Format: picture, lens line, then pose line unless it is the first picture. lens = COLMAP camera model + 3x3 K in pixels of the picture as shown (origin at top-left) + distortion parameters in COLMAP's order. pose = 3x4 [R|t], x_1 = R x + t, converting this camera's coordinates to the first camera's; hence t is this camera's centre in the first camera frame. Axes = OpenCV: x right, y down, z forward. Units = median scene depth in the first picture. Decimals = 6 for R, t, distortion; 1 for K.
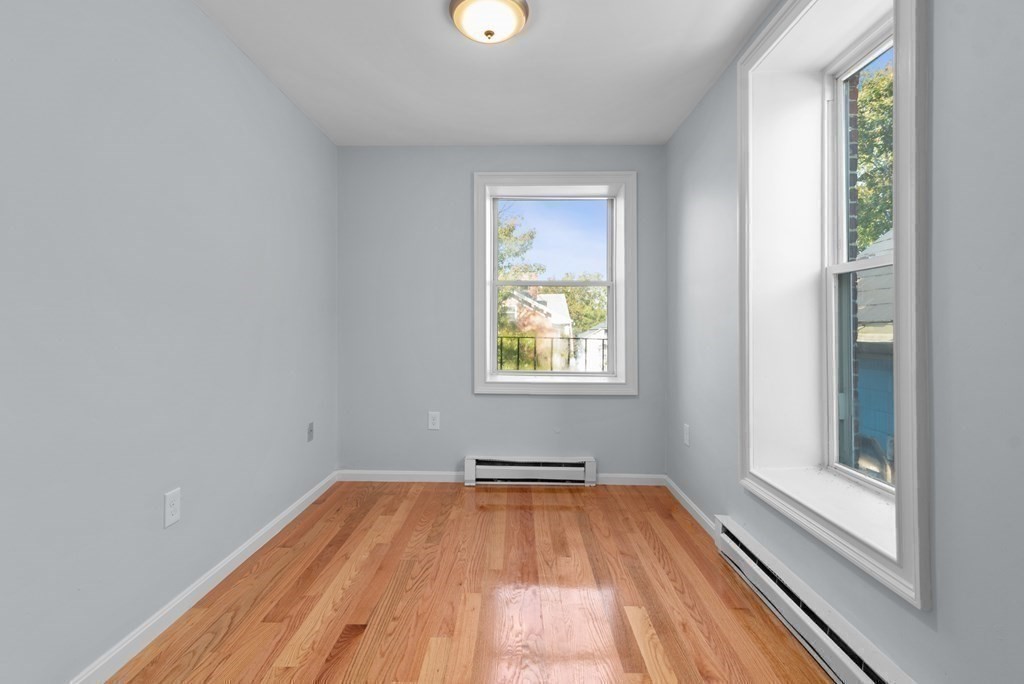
lens RADIAL K [[468.3, 0, 491.5], [0, 468.3, 327.0], [0, 0, 1]] dist [0.021714, -0.000872]
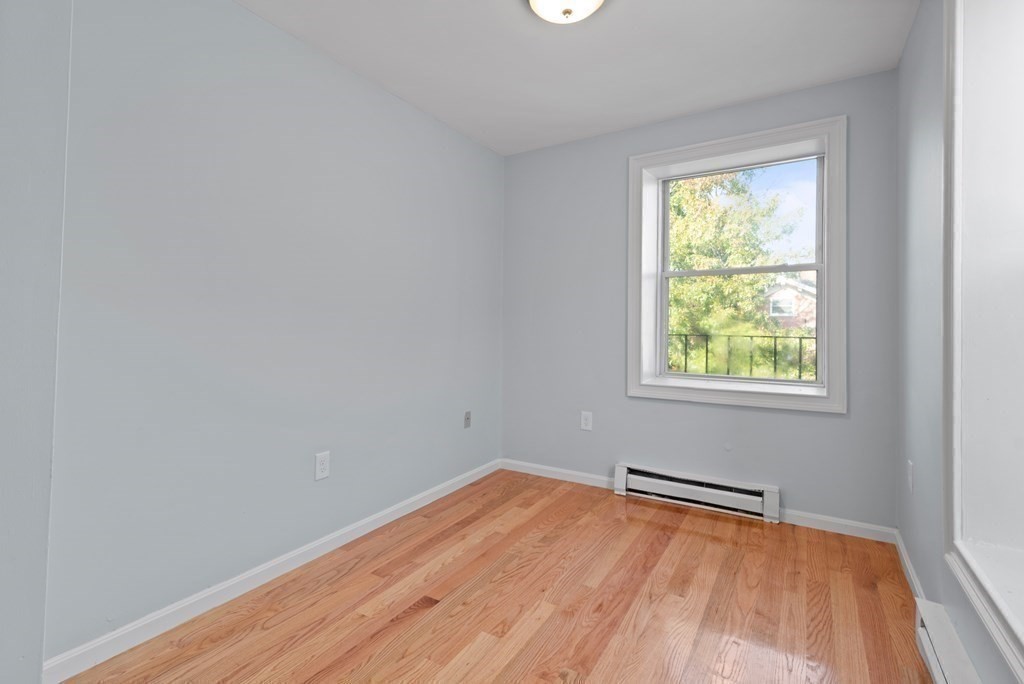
lens RADIAL K [[468.3, 0, 498.2], [0, 468.3, 323.2], [0, 0, 1]] dist [0.021714, -0.000872]
pose [[0.866887, -0.007358, -0.498451, 0.274359], [0.006460, 0.999973, -0.003526, 0.000184], [0.498463, -0.000163, 0.866911, 0.093338]]
